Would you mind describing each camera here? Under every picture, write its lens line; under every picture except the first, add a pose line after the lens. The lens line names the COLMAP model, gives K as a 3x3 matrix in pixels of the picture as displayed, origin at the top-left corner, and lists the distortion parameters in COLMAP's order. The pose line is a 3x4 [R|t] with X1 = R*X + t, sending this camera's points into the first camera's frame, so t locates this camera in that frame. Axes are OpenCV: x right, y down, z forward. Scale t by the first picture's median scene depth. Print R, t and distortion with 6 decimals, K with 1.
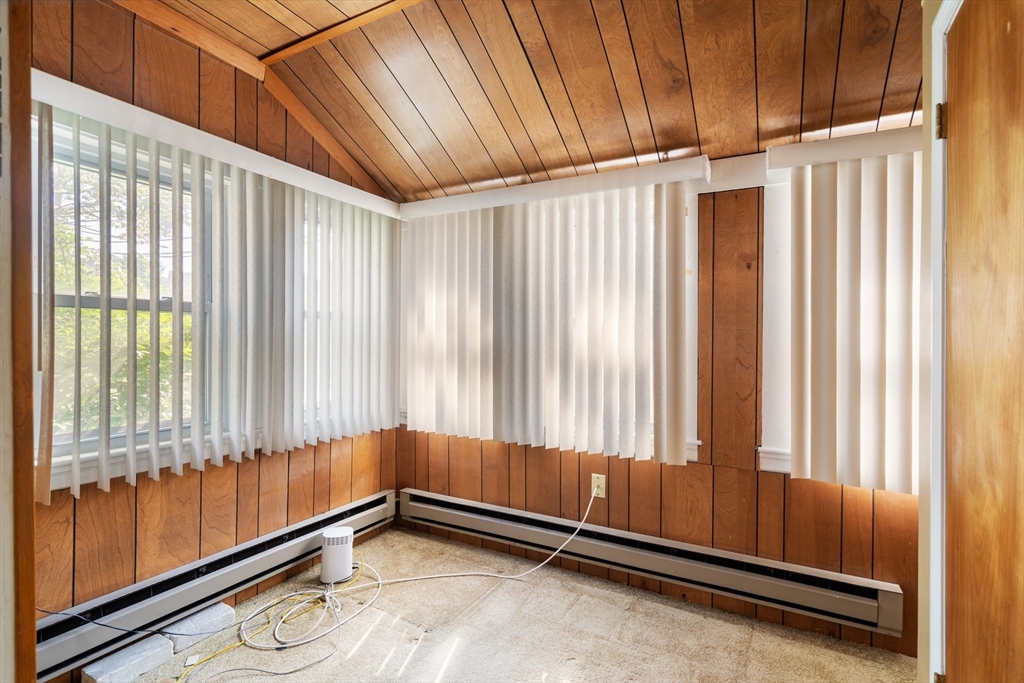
lens RADIAL K [[479.8, 0, 511.3], [0, 479.8, 339.4], [0, 0, 1]] dist [0.000082, 0.000594]
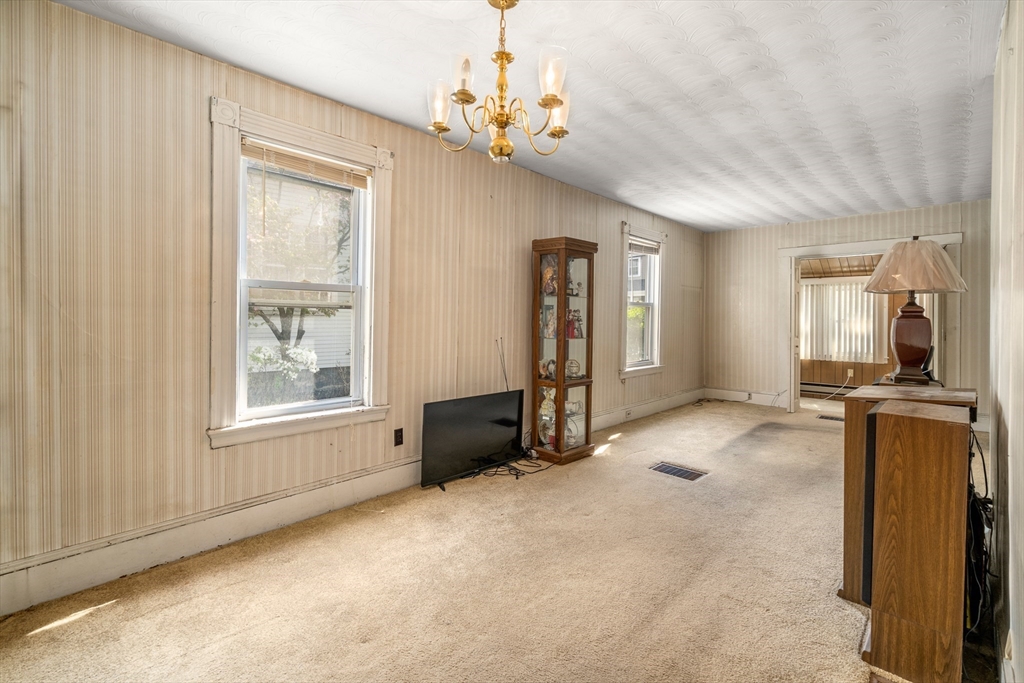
lens RADIAL K [[479.8, 0, 518.8], [0, 479.8, 323.0], [0, 0, 1]] dist [0.000082, 0.000594]
pose [[0.965025, 0.004967, -0.262111, -1.101536], [-0.003196, 0.999969, 0.007182, -0.039952], [0.262138, -0.006093, 0.965011, -2.624123]]
